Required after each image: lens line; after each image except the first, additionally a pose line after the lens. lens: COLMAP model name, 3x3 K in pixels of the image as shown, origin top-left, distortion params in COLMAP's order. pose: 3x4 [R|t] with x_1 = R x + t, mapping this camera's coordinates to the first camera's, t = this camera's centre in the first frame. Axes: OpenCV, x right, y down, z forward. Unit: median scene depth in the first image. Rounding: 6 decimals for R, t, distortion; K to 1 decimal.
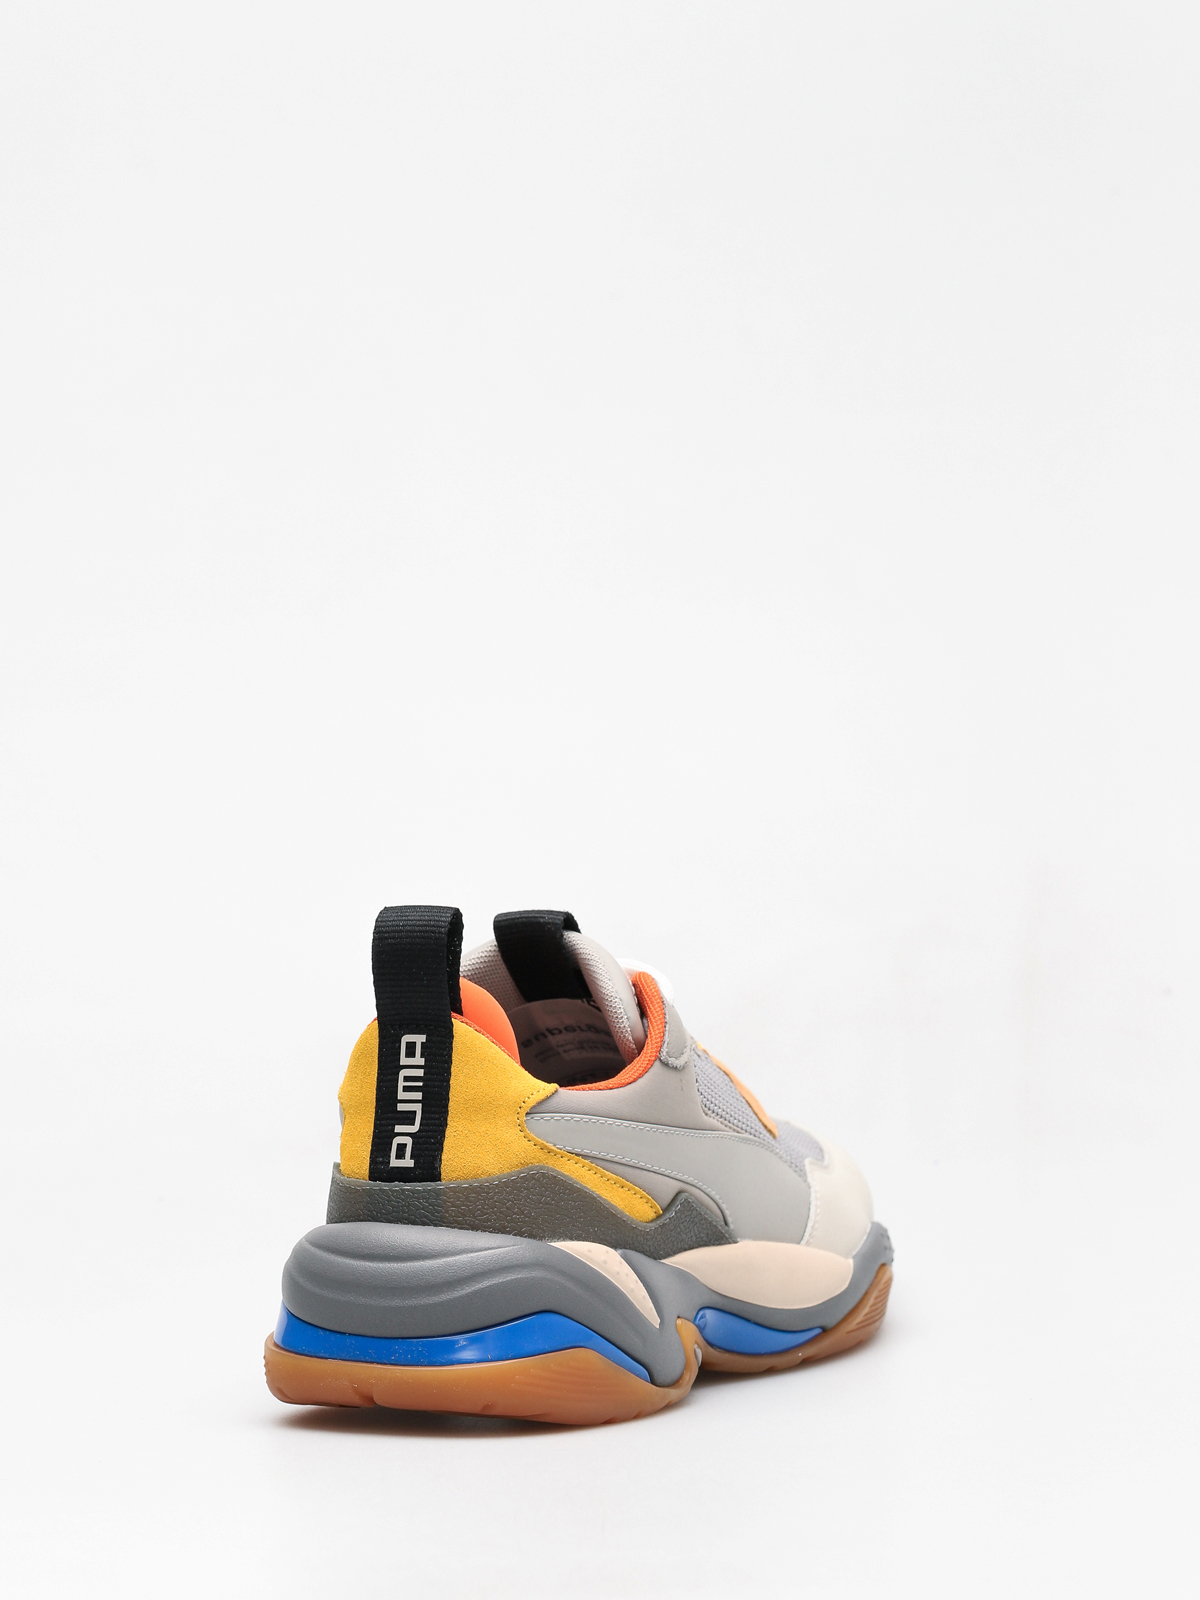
lens RADIAL K [[5998.7, 0, 599.7], [0, 5998.7, 800.5], [0, 0, 1]] dist [-0.072416, 0.000000]
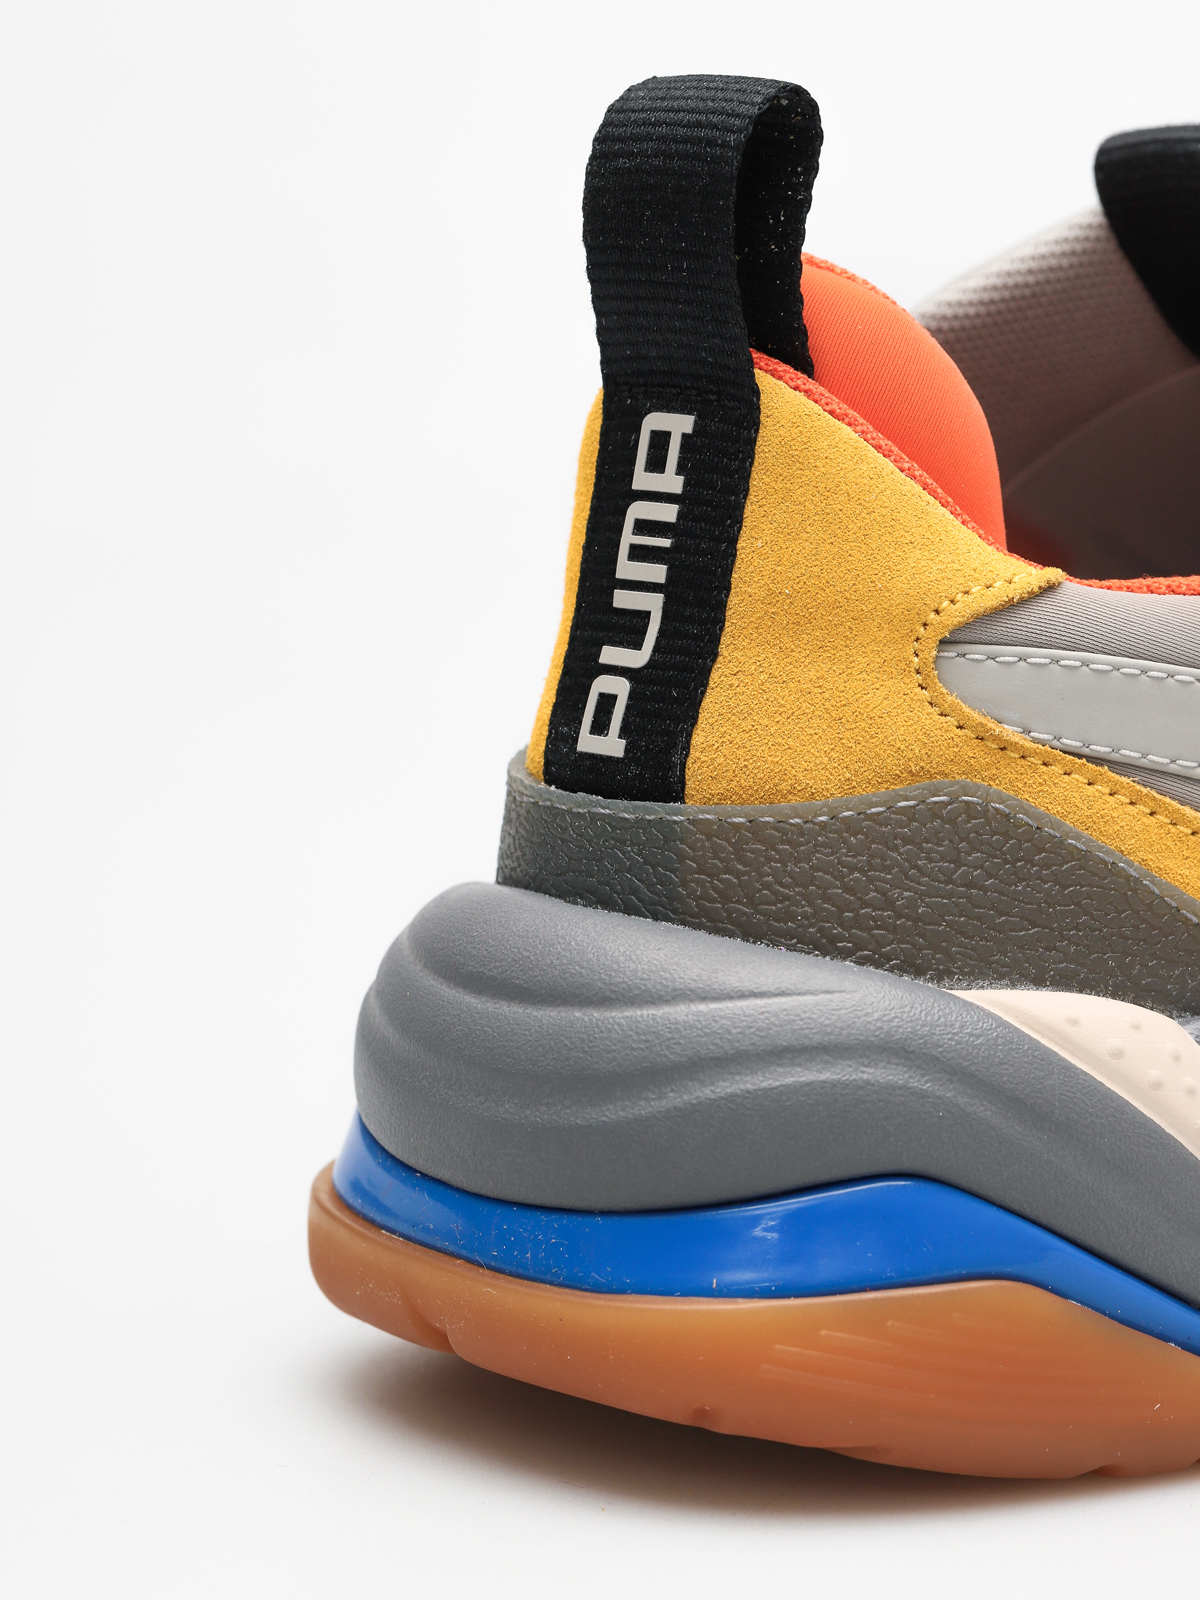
lens RADIAL K [[5998.7, 0, 601.1], [0, 5998.7, 798.1], [0, 0, 1]] dist [-0.072416, 0.000000]
pose [[0.916915, 0.091015, -0.388565, 0.115829], [-0.051645, 0.992521, 0.110613, 0.021402], [0.395726, -0.081355, 0.914758, 0.647580]]
